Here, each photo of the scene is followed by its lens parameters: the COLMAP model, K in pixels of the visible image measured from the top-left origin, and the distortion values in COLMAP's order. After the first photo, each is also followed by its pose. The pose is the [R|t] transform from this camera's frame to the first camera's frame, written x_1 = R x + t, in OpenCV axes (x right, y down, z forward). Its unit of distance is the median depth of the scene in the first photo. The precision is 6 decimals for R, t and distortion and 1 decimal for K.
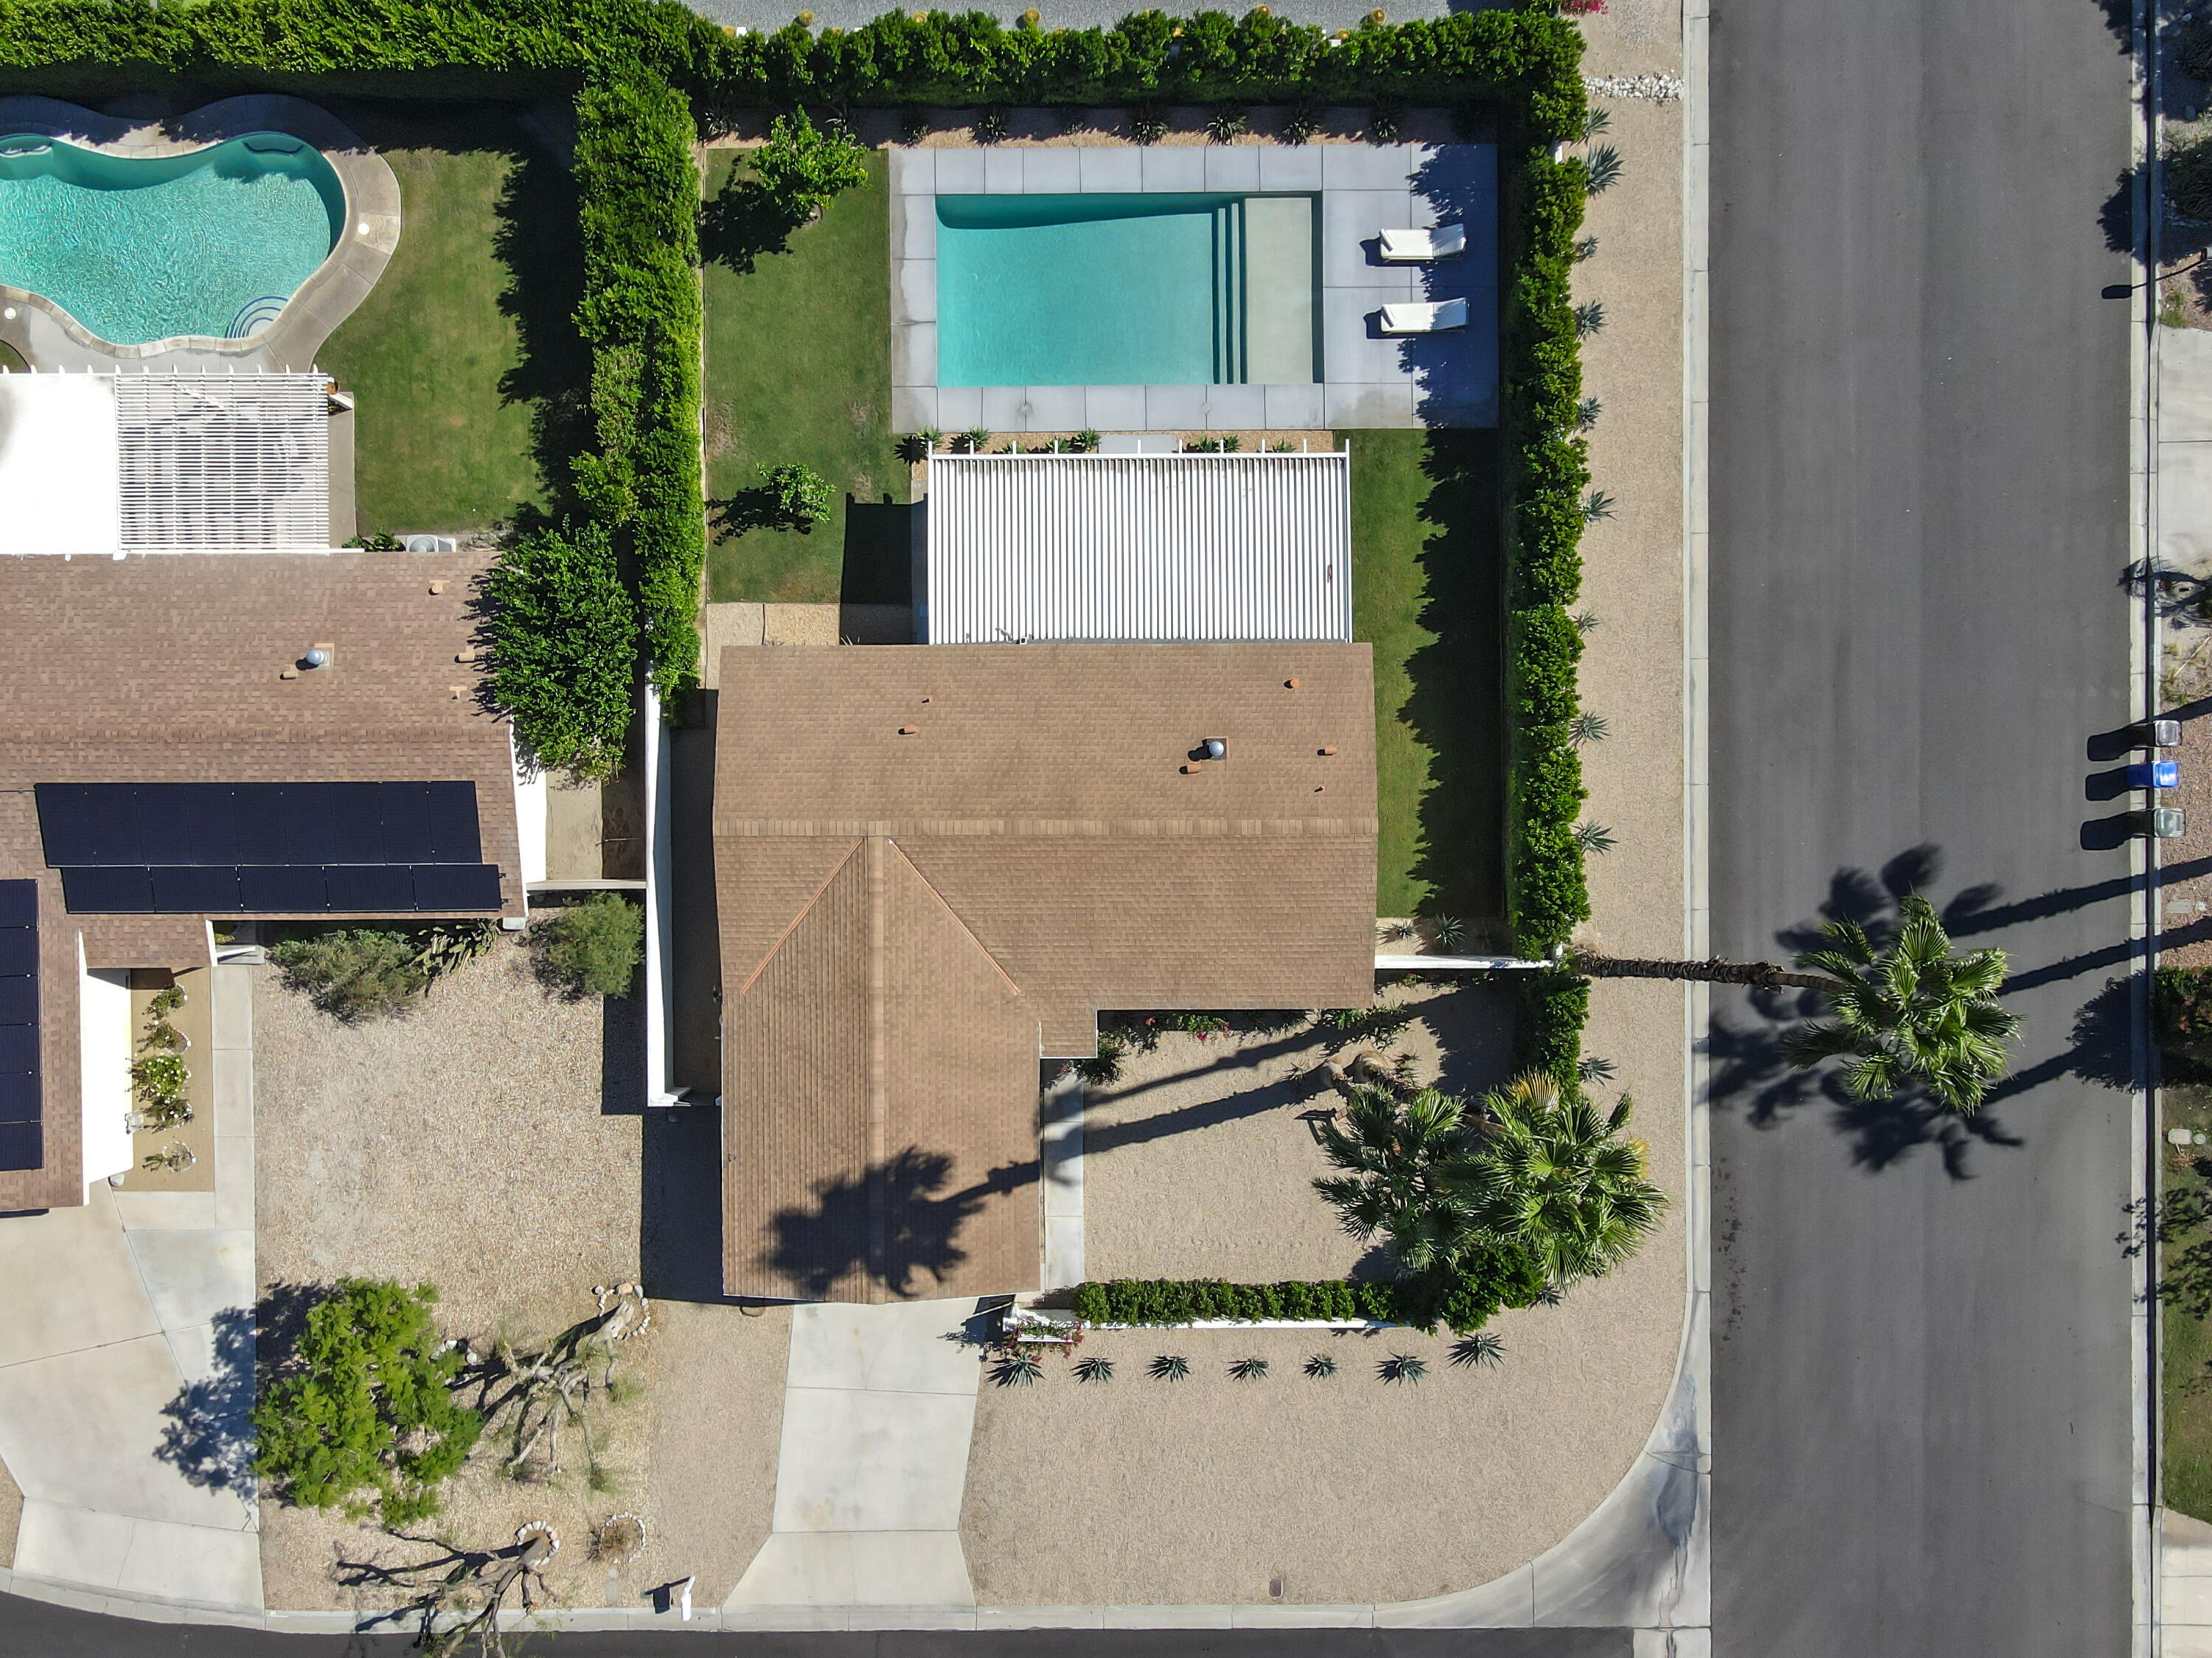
lens RADIAL K [[1705.9, 0, 1106.0], [0, 1705.9, 829.0], [0, 0, 1]] dist [-0.031552, 0.077532]
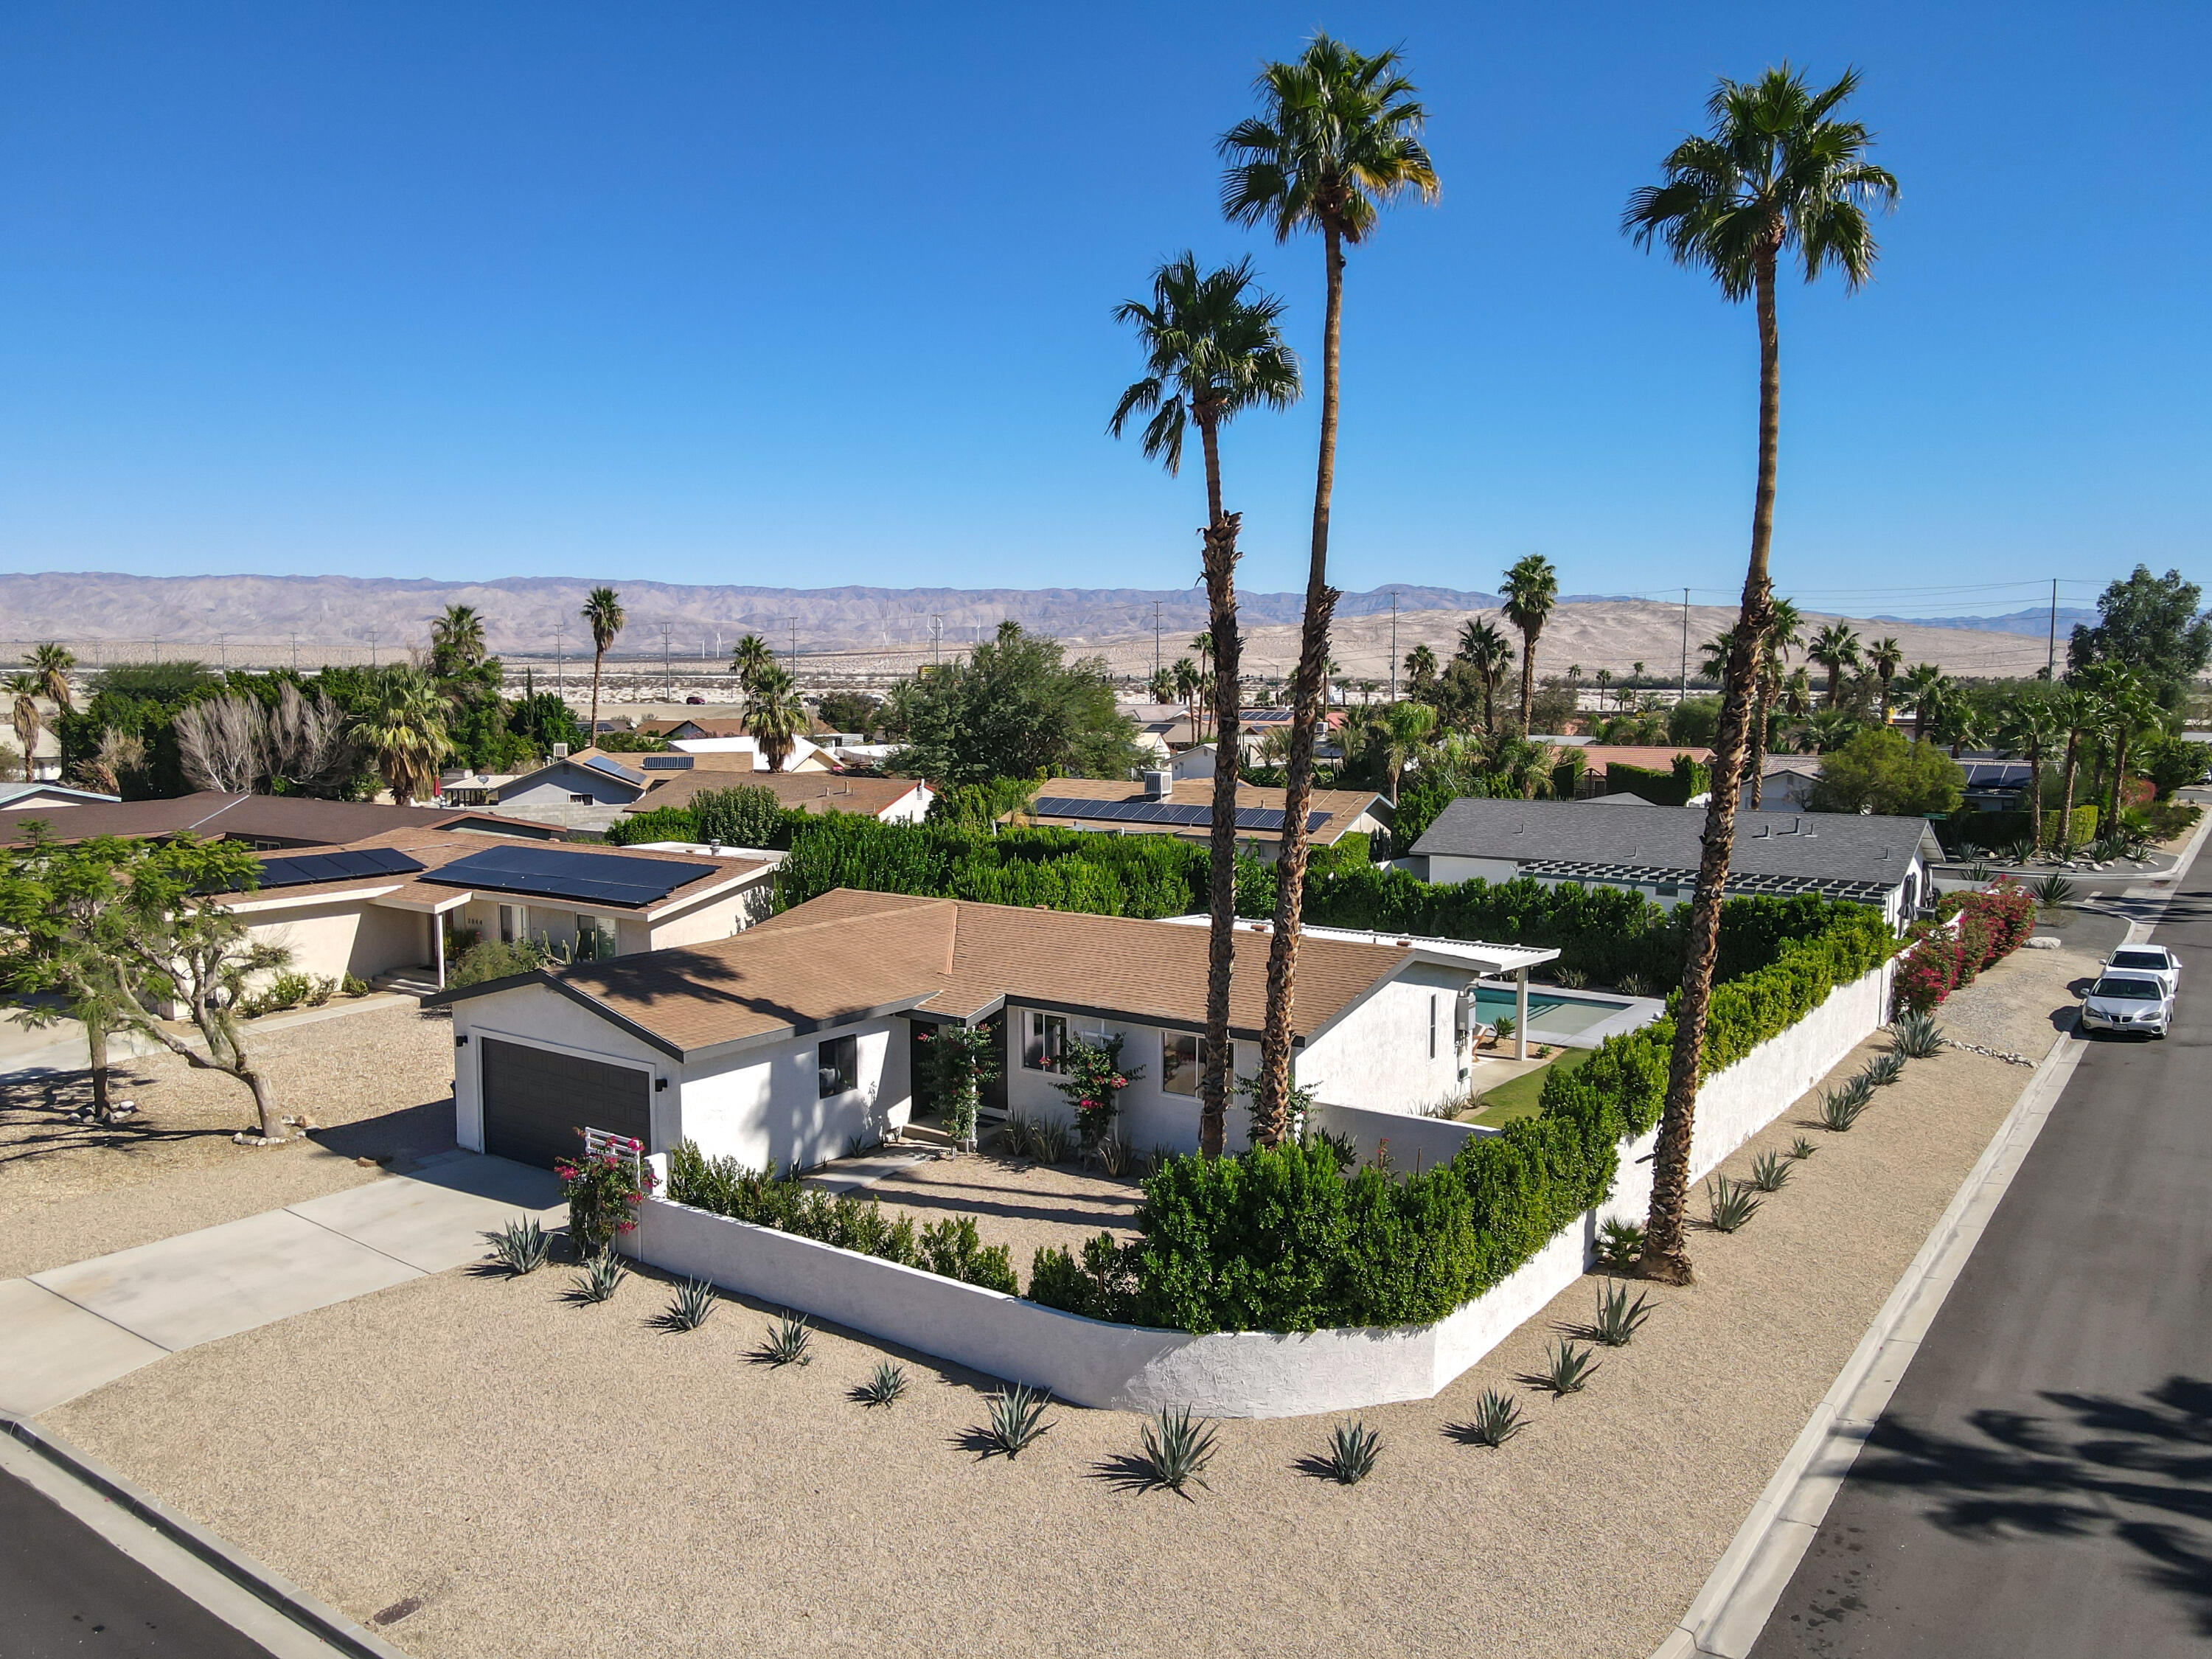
lens RADIAL K [[1639.0, 0, 1094.4], [0, 1639.0, 834.7], [0, 0, 1]] dist [0.013545, -0.001746]
pose [[0.805924, 0.061064, -0.588861, 0.459138], [-0.591856, 0.059766, -0.803825, 0.666037], [-0.013891, 0.996343, 0.084308, 0.805029]]
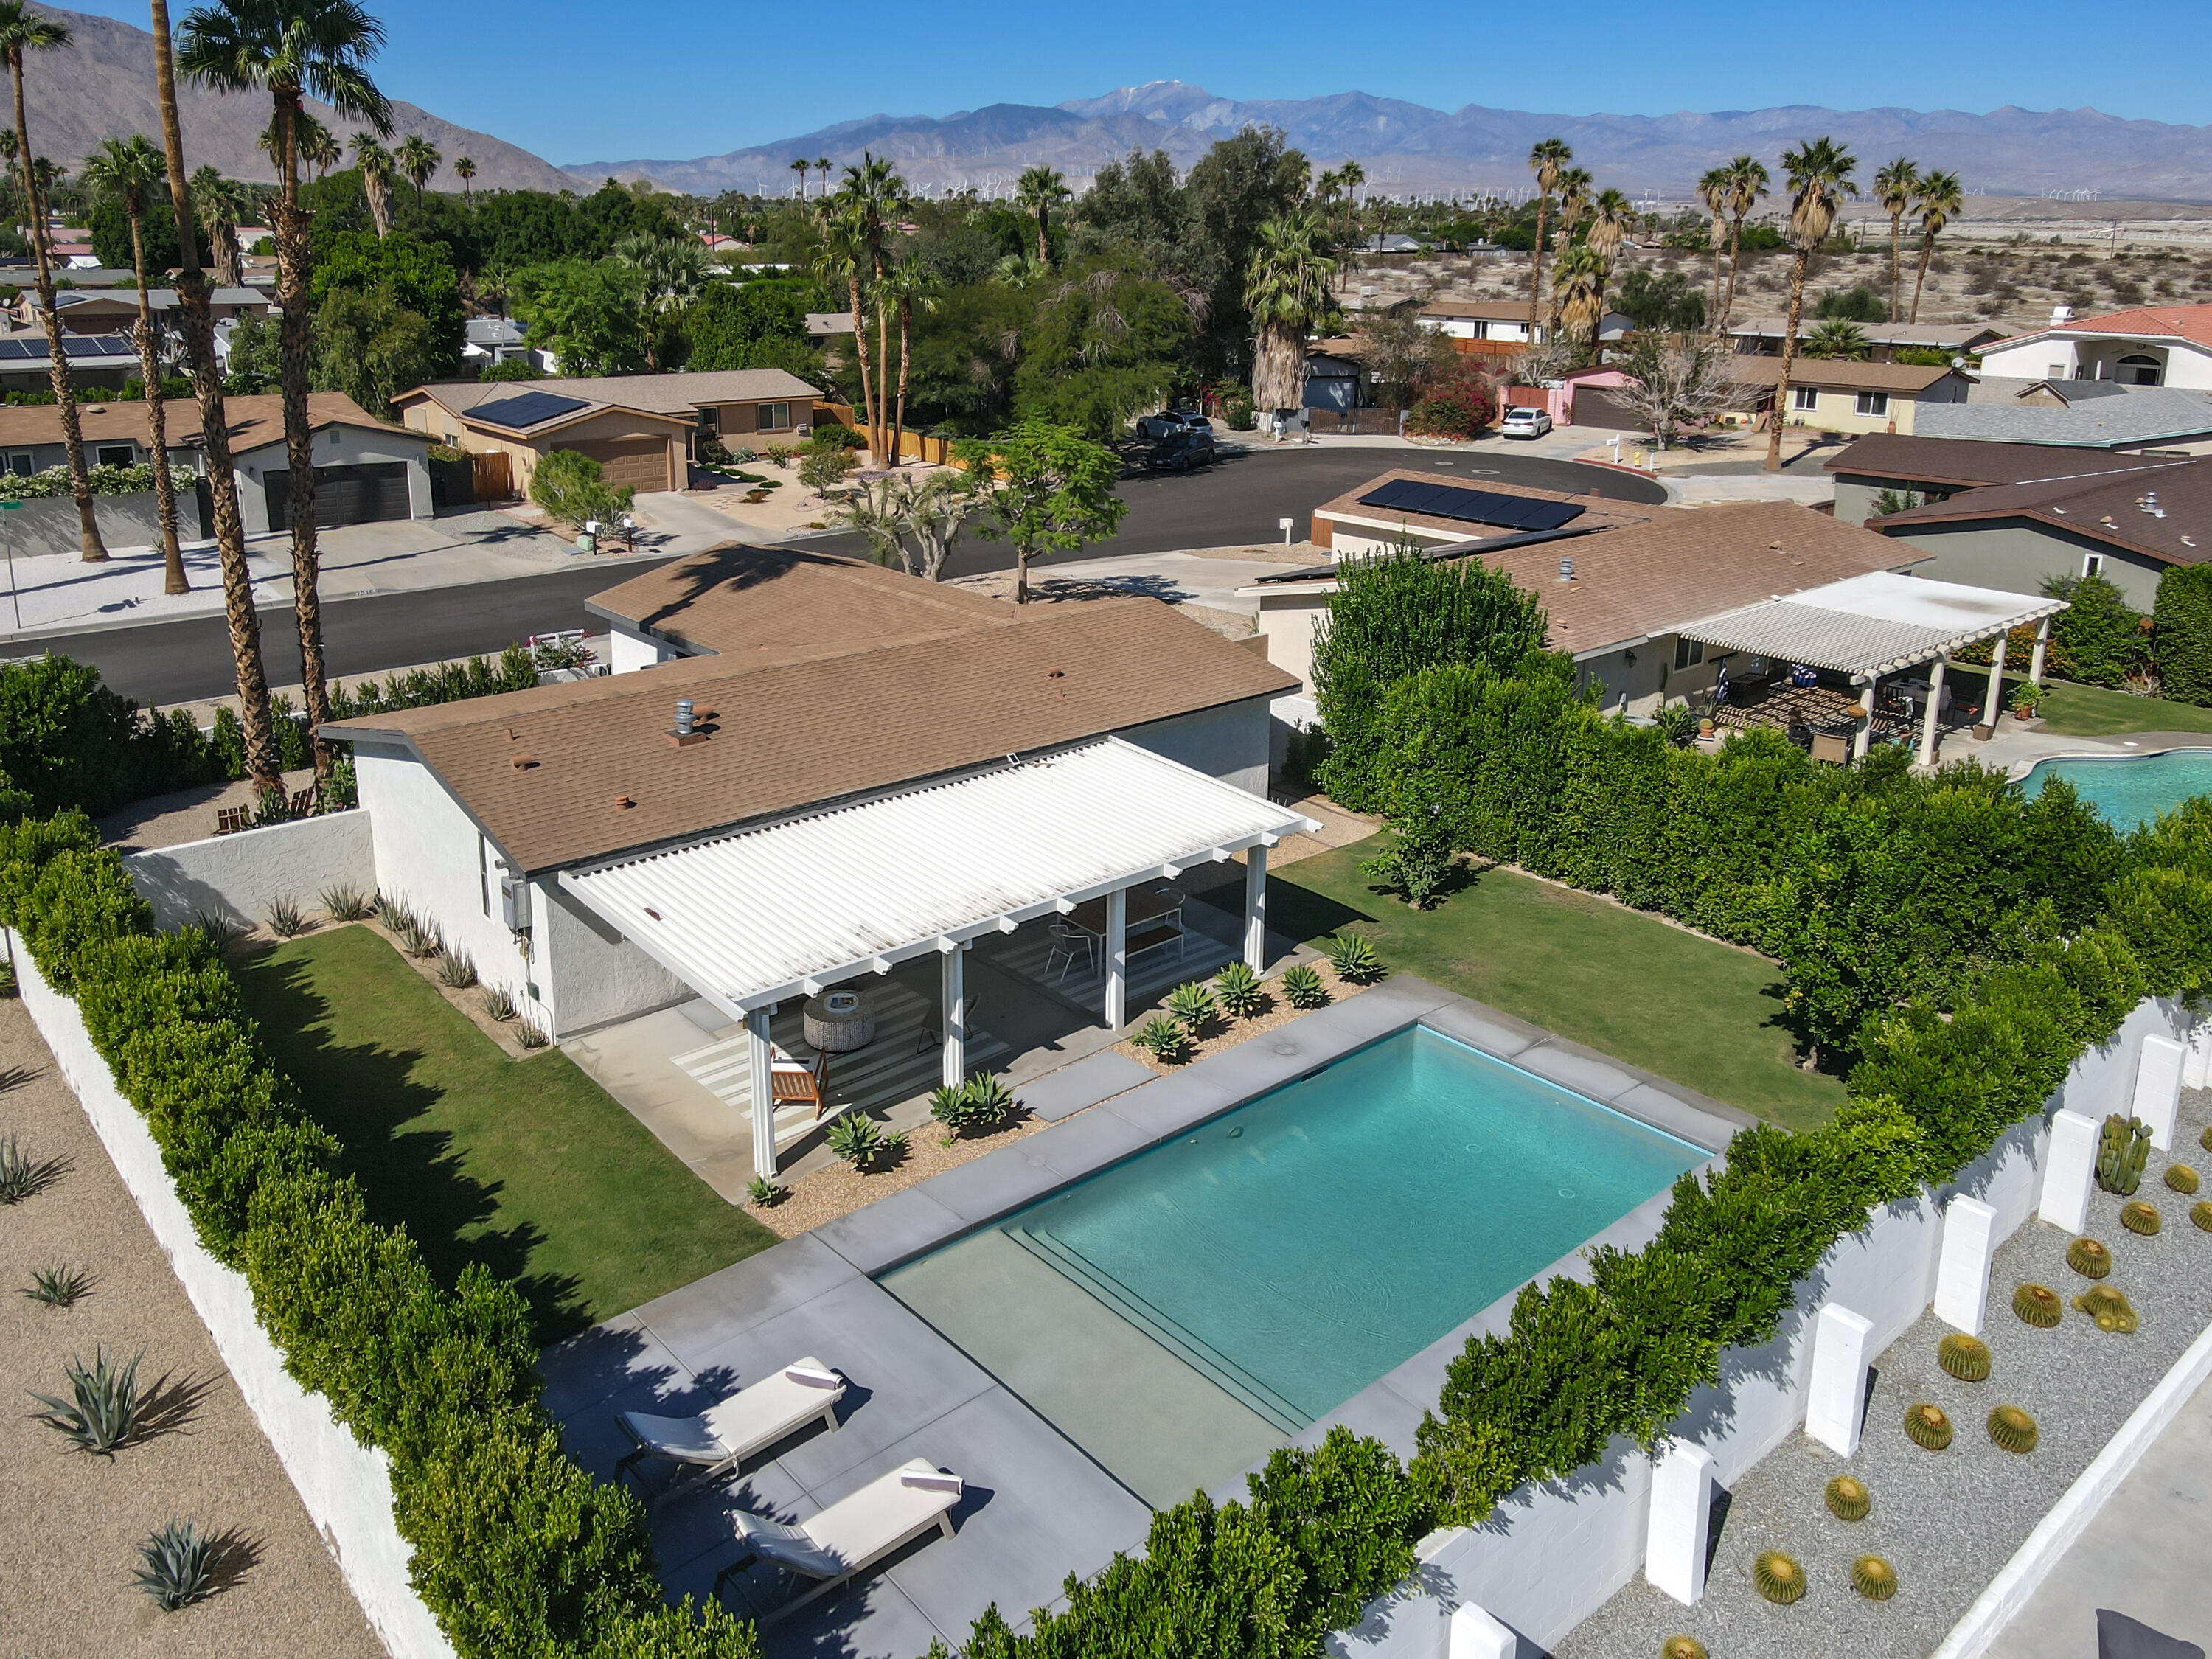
lens RADIAL K [[1685.8, 0, 1068.1], [0, 1685.8, 659.5], [0, 0, 1]] dist [0.021066, -0.003526]
pose [[-0.764711, 0.159452, -0.624333, 0.334546], [-0.644208, -0.211098, 0.735142, -0.582266], [-0.014576, 0.964372, 0.264149, 0.731578]]
